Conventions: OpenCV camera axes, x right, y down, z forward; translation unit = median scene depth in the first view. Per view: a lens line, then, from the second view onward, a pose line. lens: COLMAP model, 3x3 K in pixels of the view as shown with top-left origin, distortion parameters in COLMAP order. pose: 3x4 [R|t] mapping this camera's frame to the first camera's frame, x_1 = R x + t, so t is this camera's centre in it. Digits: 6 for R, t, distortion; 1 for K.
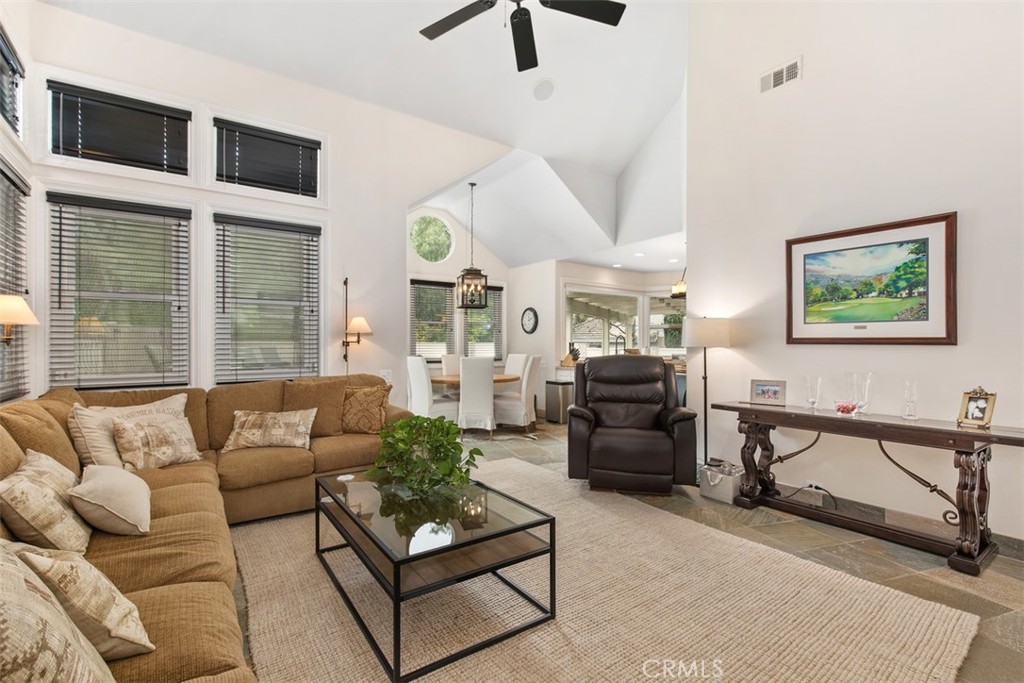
lens RADIAL K [[460.1, 0, 507.6], [0, 460.1, 346.3], [0, 0, 1]] dist [-0.001609, 0.000503]
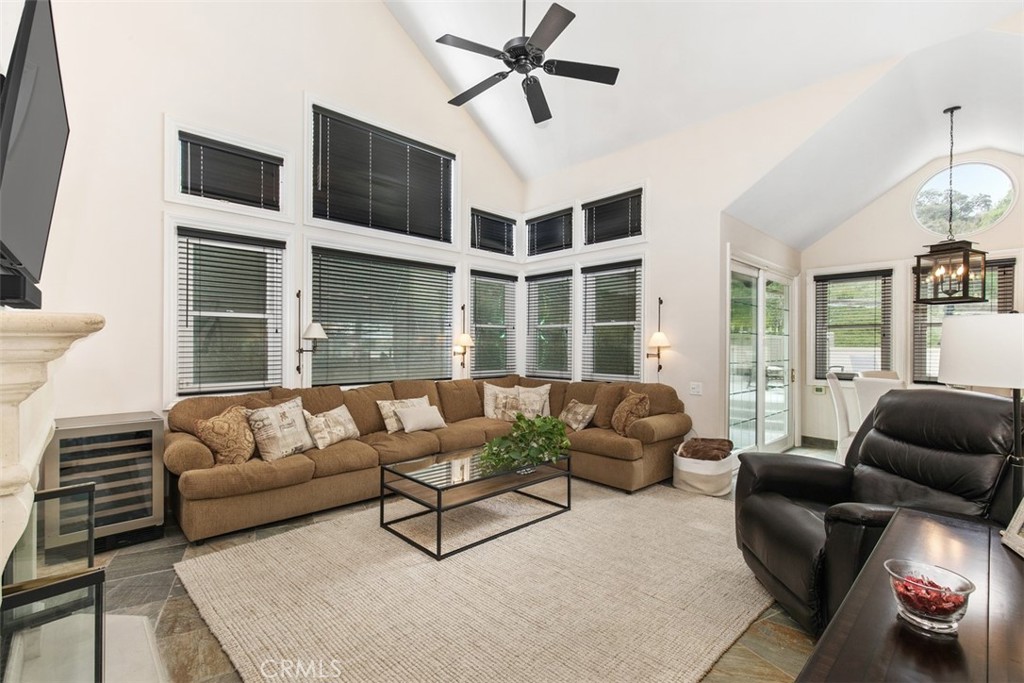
lens RADIAL K [[460.1, 0, 507.6], [0, 460.1, 346.3], [0, 0, 1]] dist [-0.001609, 0.000503]
pose [[0.146801, 0.000088, -0.989166, 0.838401], [-0.020658, 0.999782, -0.002977, -0.022349], [0.988950, 0.020871, 0.146771, 0.554690]]
